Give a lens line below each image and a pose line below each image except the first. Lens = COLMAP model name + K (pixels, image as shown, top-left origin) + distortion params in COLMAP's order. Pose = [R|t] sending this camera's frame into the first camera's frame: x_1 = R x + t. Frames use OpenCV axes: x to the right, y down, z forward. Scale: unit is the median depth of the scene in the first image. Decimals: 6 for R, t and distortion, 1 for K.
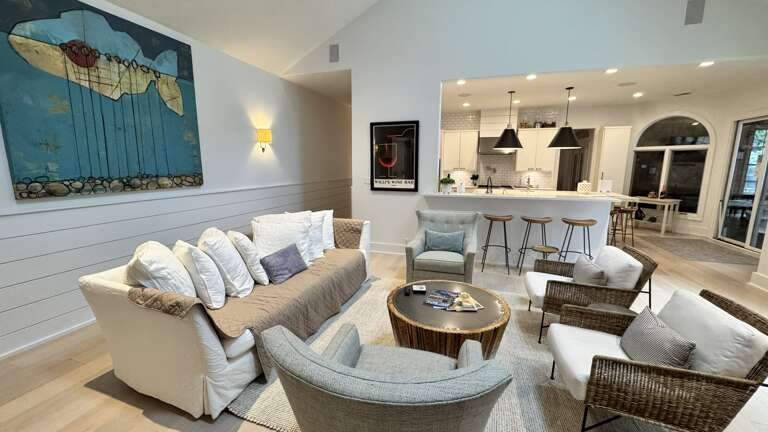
lens RADIAL K [[306.7, 0, 381.5], [0, 306.7, 215.3], [0, 0, 1]] dist [-0.002214, 0.000688]
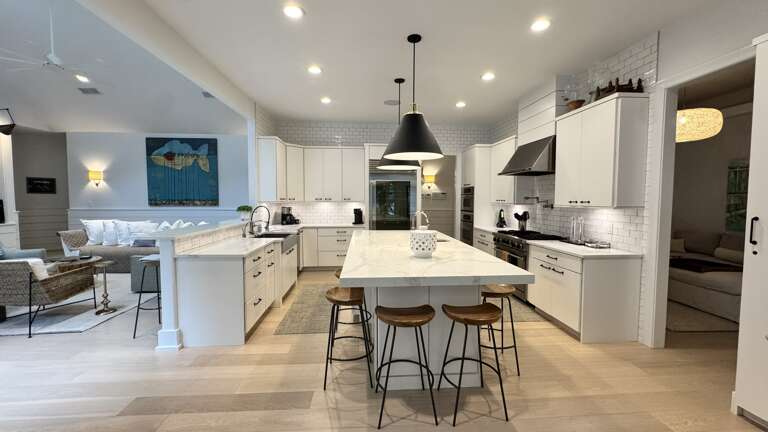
lens RADIAL K [[306.7, 0, 381.3], [0, 306.7, 214.3], [0, 0, 1]] dist [-0.002214, 0.000688]
pose [[0.375529, 0.046004, -0.925668, 1.878183], [-0.154195, 0.987949, -0.013455, -0.204289], [0.913894, 0.147787, 0.378097, 1.413304]]
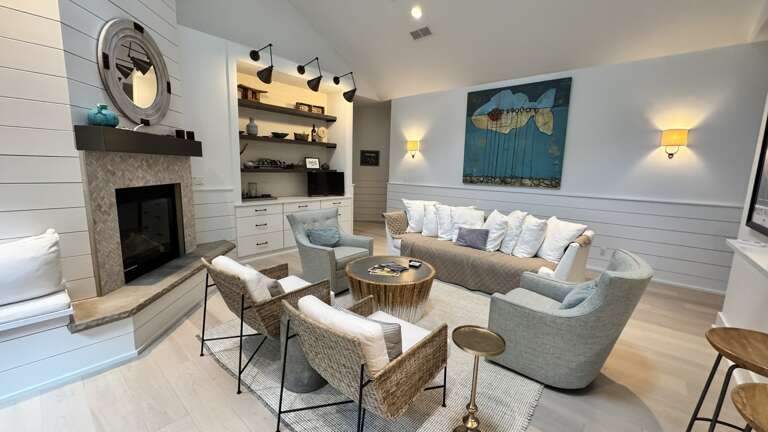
lens RADIAL K [[306.7, 0, 388.0], [0, 306.7, 215.0], [0, 0, 1]] dist [-0.002214, 0.000688]
pose [[-0.370089, 0.128200, -0.920108, 0.954492], [-0.178508, 0.962162, 0.205860, -0.143301], [0.911685, 0.240433, -0.333201, 0.935136]]
